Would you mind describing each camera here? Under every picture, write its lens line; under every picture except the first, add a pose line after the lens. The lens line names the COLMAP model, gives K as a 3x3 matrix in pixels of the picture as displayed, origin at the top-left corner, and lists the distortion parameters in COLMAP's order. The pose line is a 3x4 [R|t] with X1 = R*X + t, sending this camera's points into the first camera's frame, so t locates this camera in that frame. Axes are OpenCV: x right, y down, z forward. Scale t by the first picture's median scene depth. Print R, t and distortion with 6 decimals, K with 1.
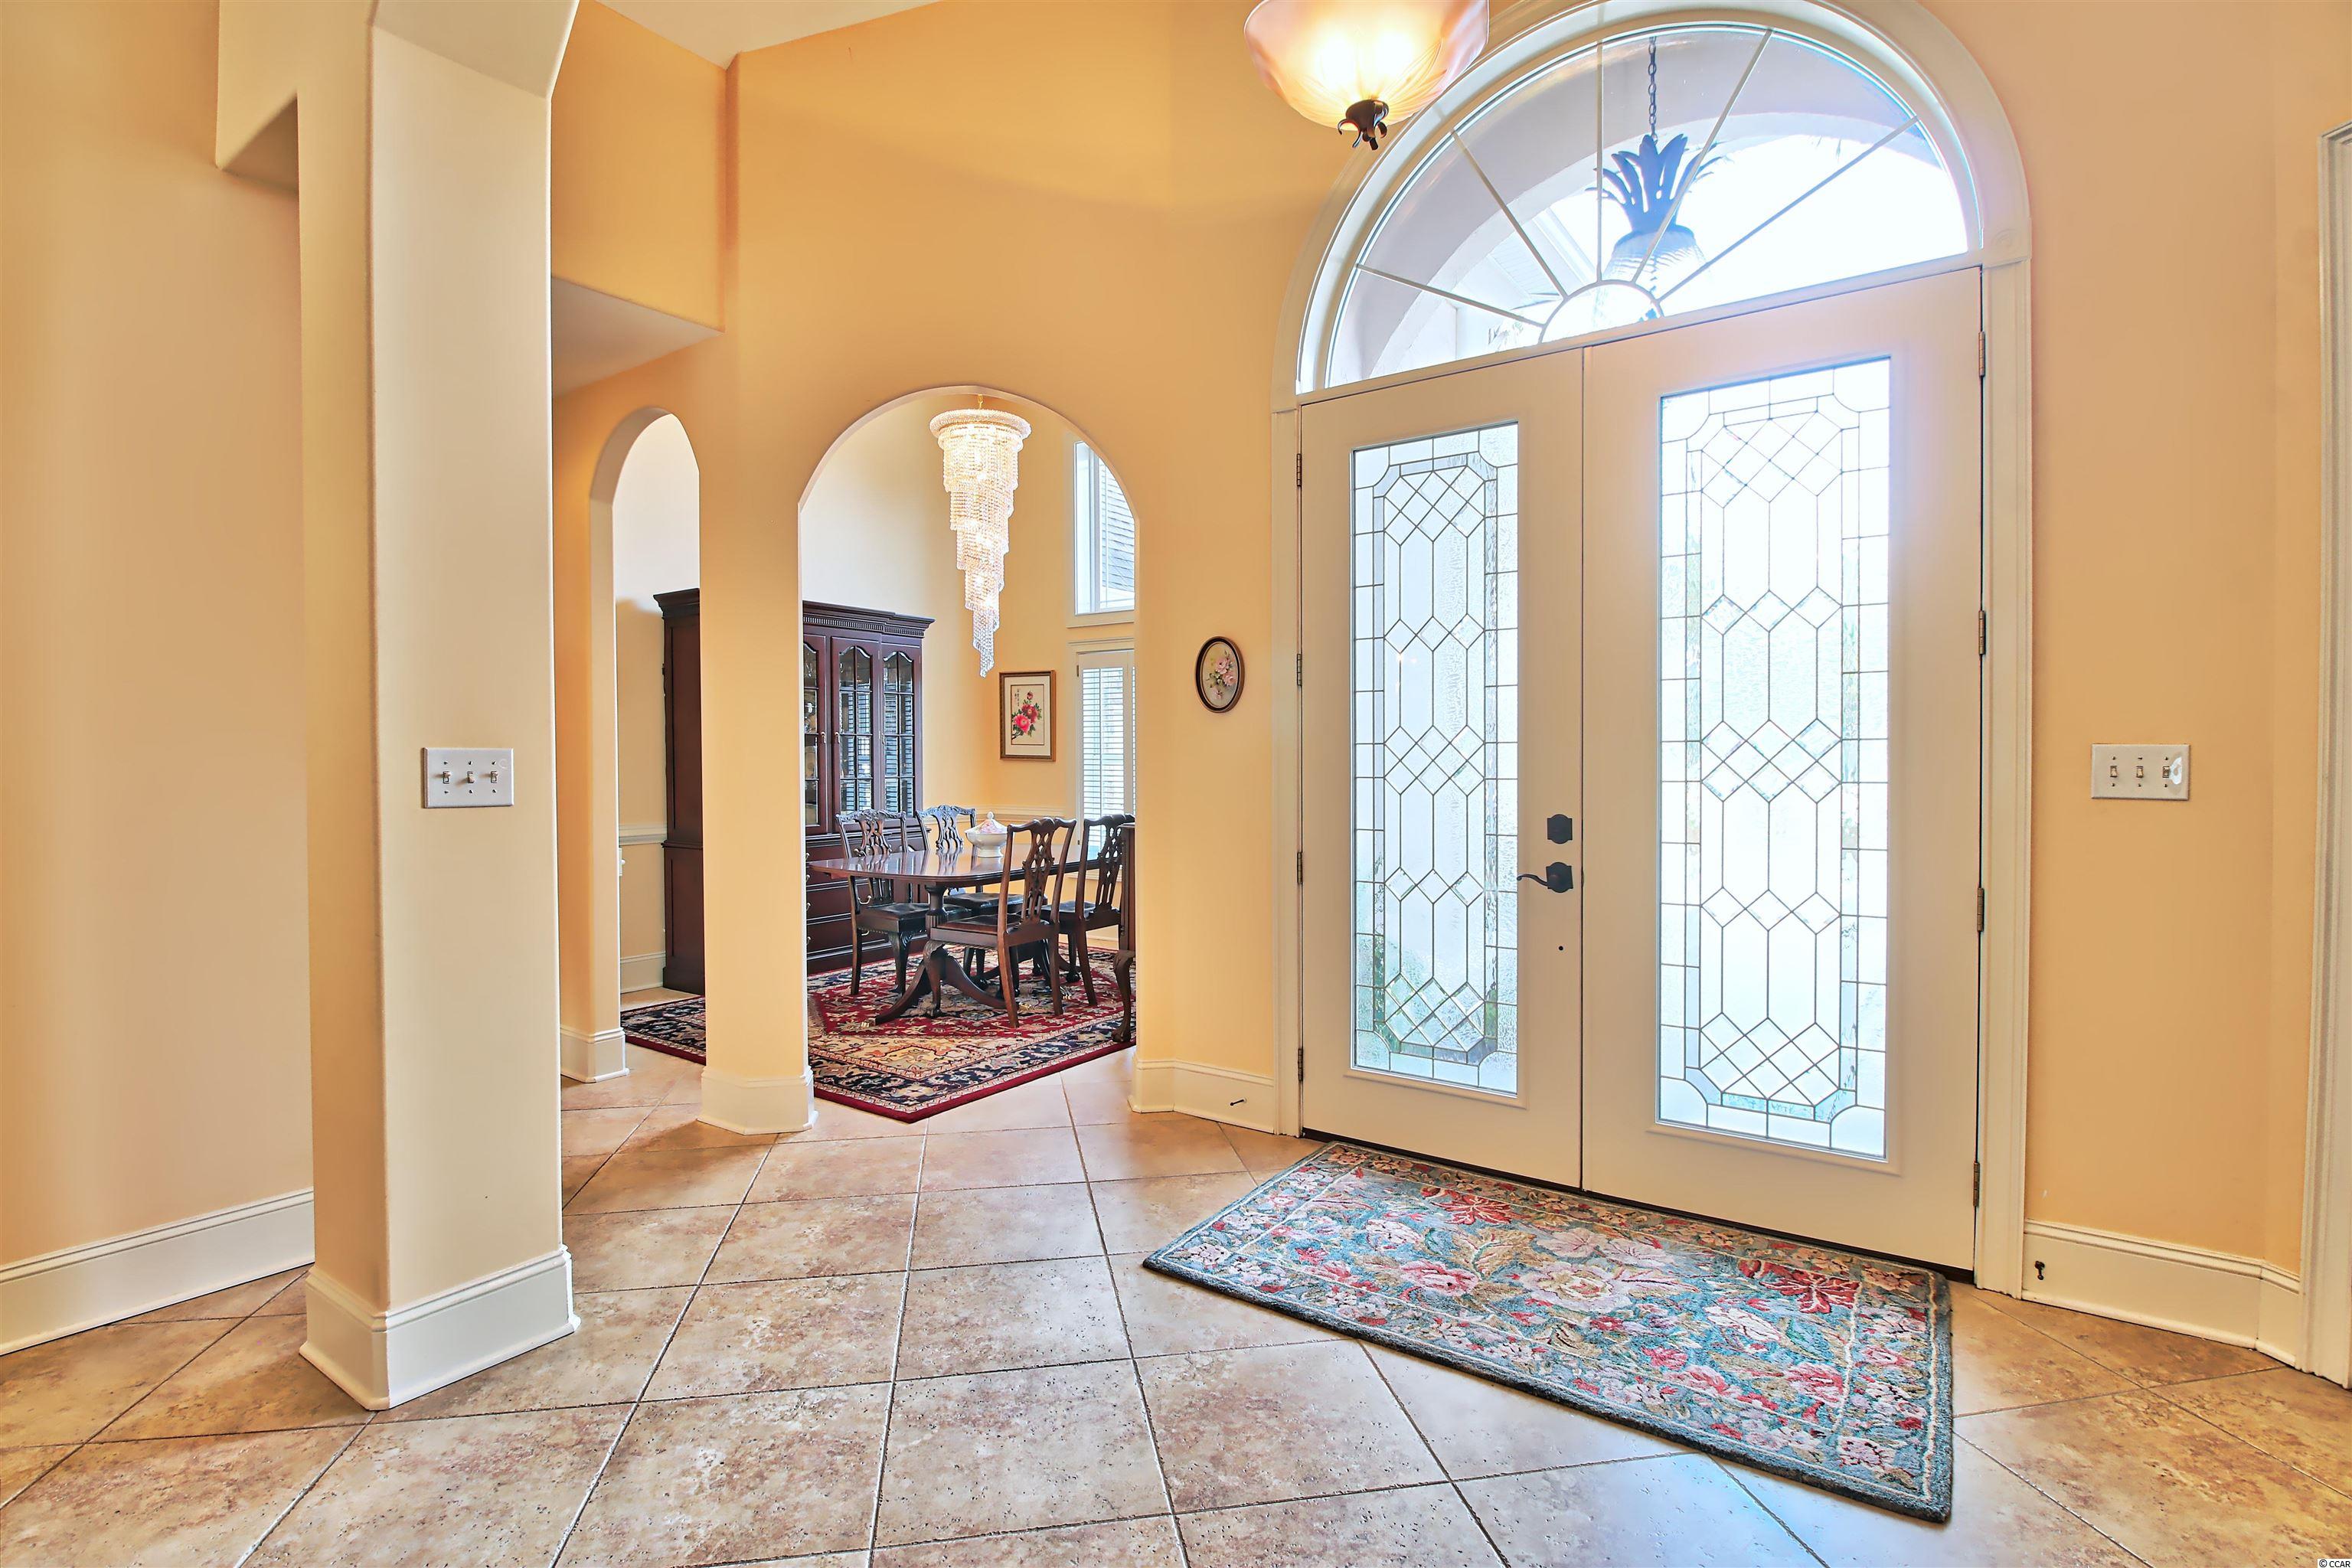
lens RADIAL K [[1102.2, 0, 1170.7], [0, 1102.2, 768.7], [0, 0, 1]] dist [-0.004001, -0.008696]
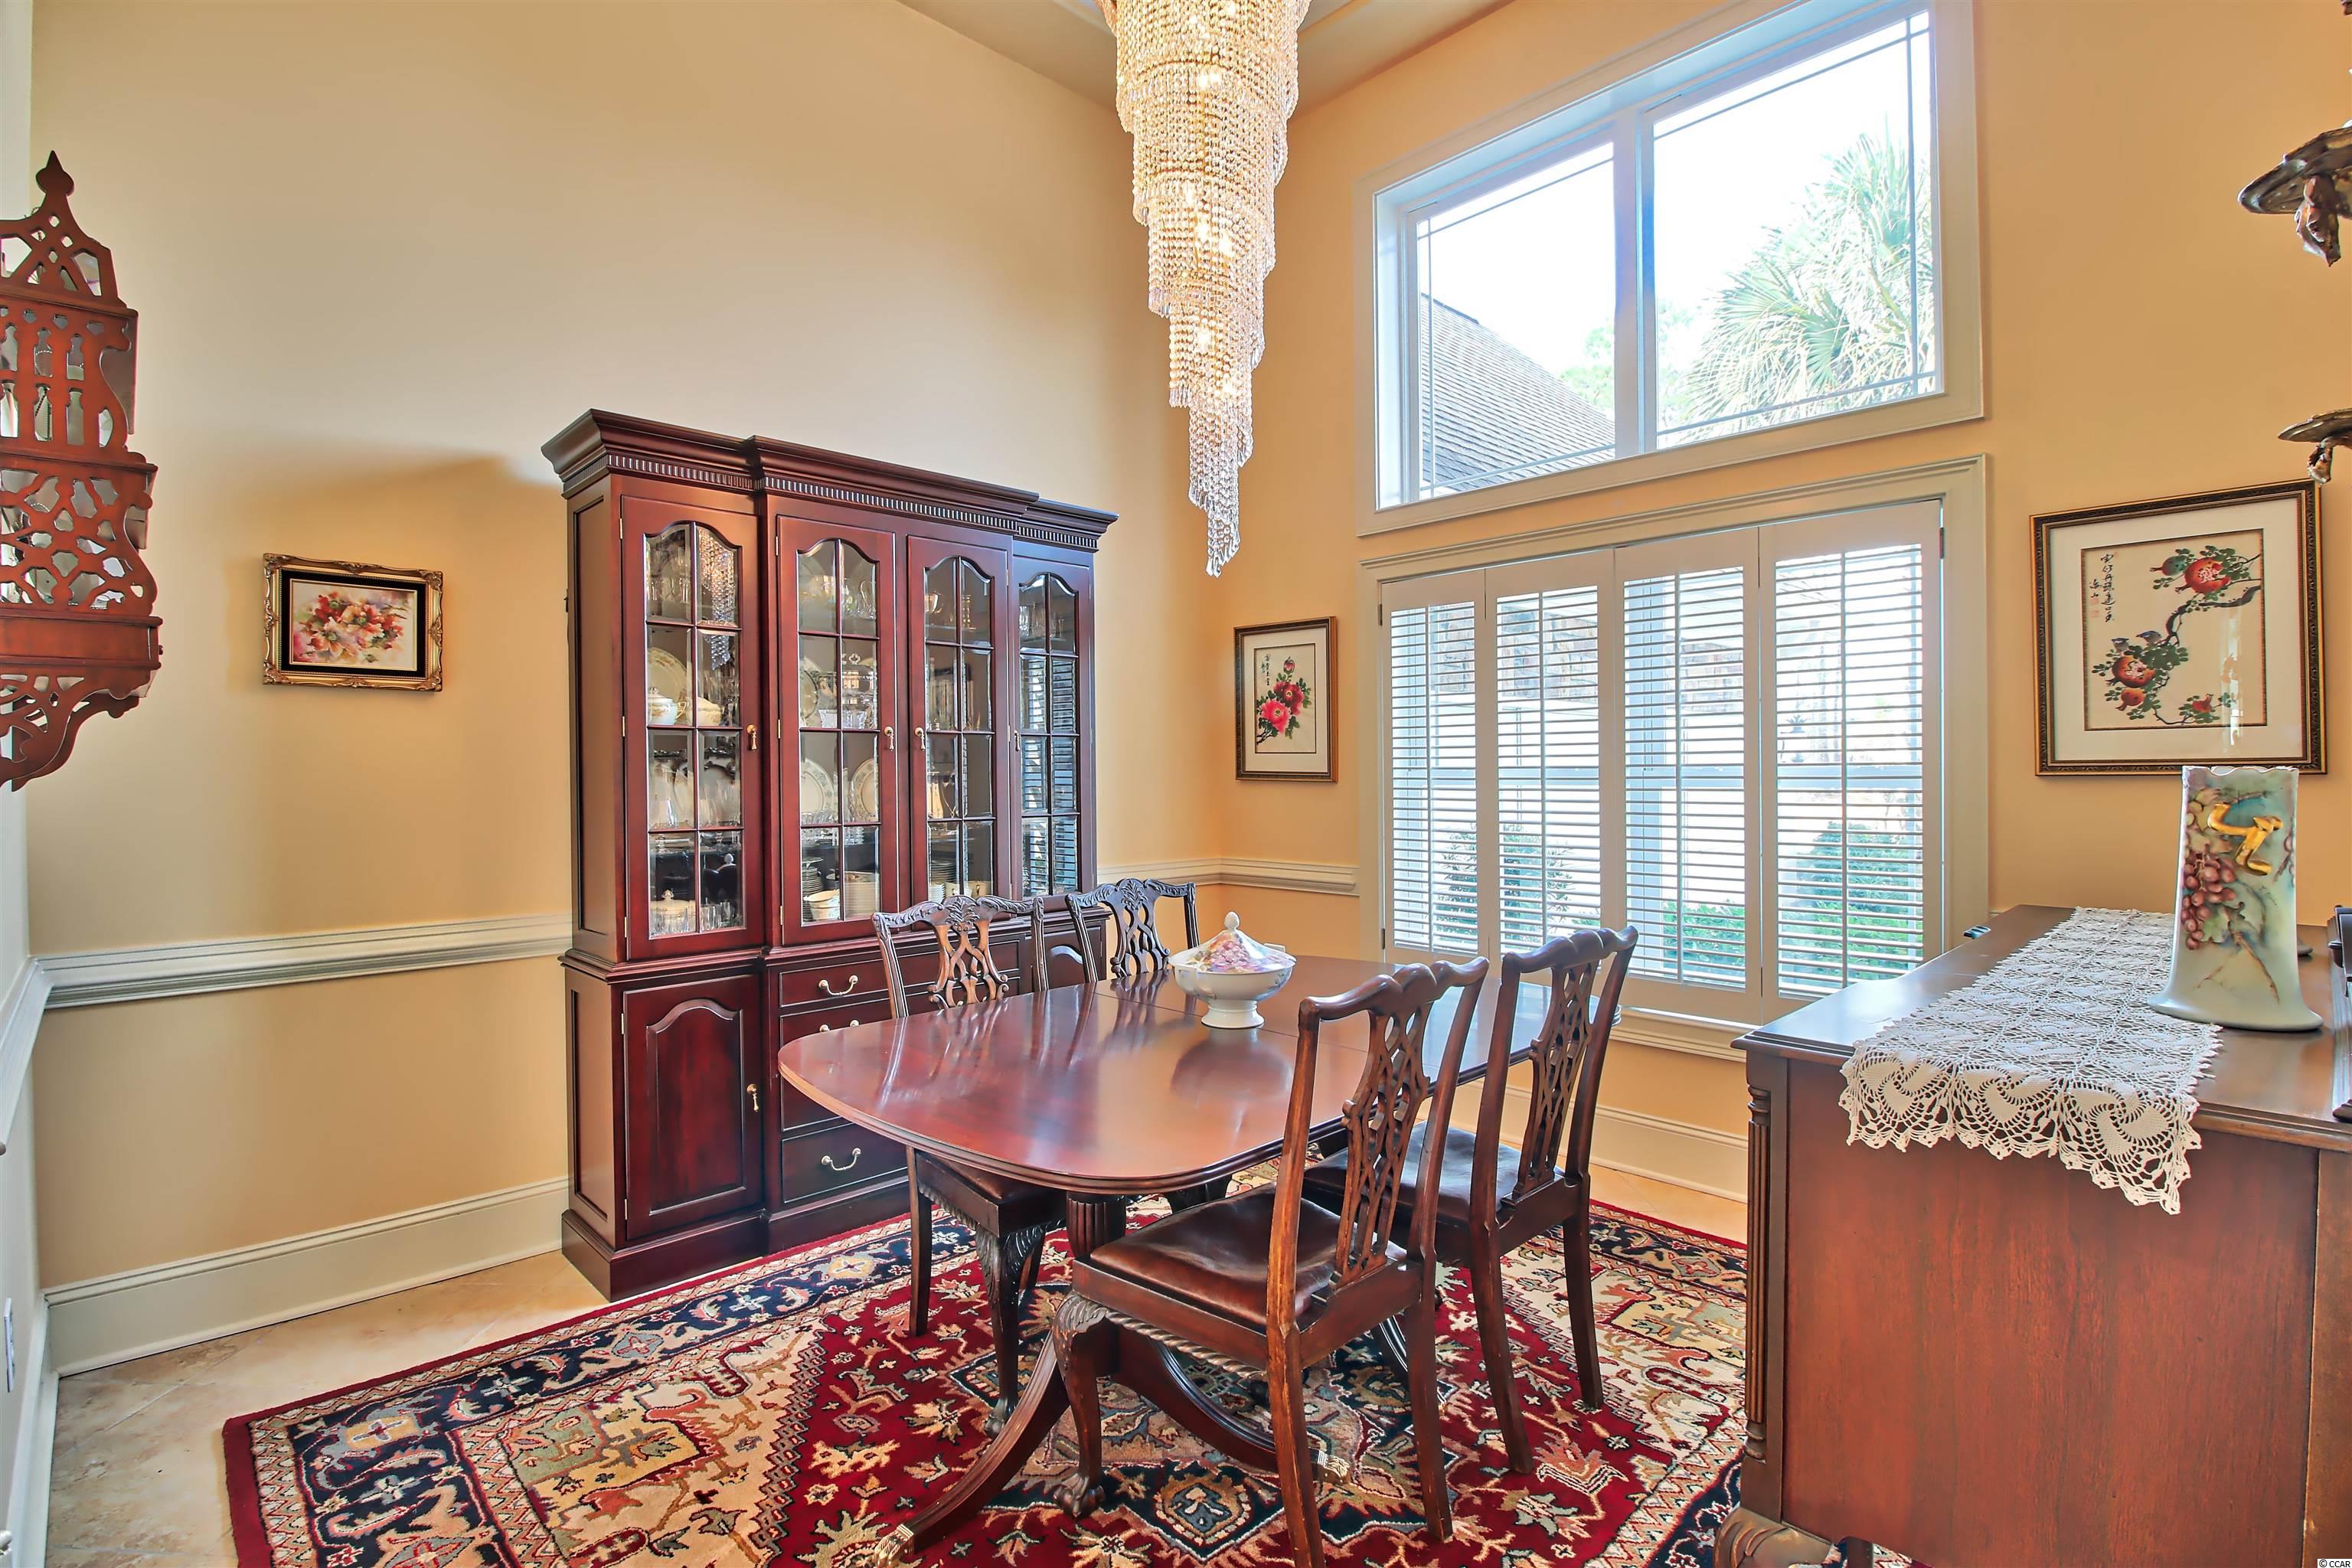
lens RADIAL K [[1102.2, 0, 1174.6], [0, 1102.2, 770.2], [0, 0, 1]] dist [-0.004001, -0.008696]
pose [[0.981838, -0.005632, -0.189638, -0.086078], [0.003350, 0.999918, -0.012355, -0.006835], [0.189692, 0.011495, 0.981776, 0.478440]]
